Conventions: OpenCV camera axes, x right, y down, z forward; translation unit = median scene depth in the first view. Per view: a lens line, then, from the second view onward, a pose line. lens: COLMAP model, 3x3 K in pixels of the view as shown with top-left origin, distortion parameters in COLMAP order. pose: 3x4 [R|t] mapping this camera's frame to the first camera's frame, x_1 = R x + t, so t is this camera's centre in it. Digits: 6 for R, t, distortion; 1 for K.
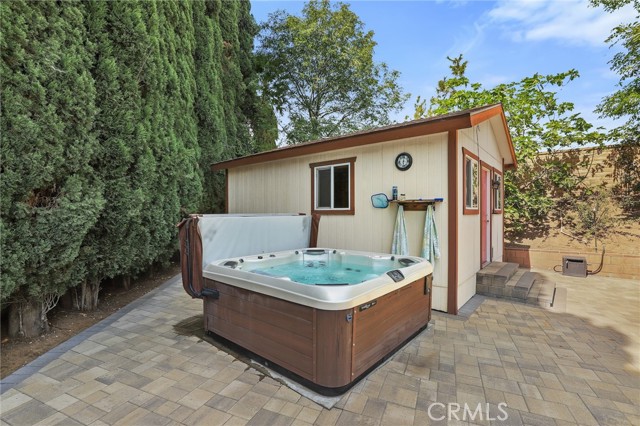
lens RADIAL K [[297.1, 0, 320.0], [0, 297.1, 213.0], [0, 0, 1]] dist [-0.033942, 0.000295]
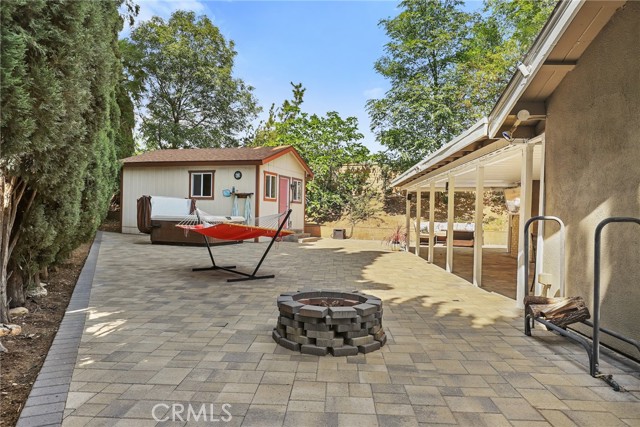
lens RADIAL K [[427.6, 0, 320.0], [0, 427.6, 213.5], [0, 0, 1]] dist [0.001913, -0.000385]
pose [[0.933290, 0.022664, 0.358408, -0.217848], [-0.022796, 0.999733, -0.003857, 0.083496], [-0.358399, -0.004571, 0.933557, -1.711425]]
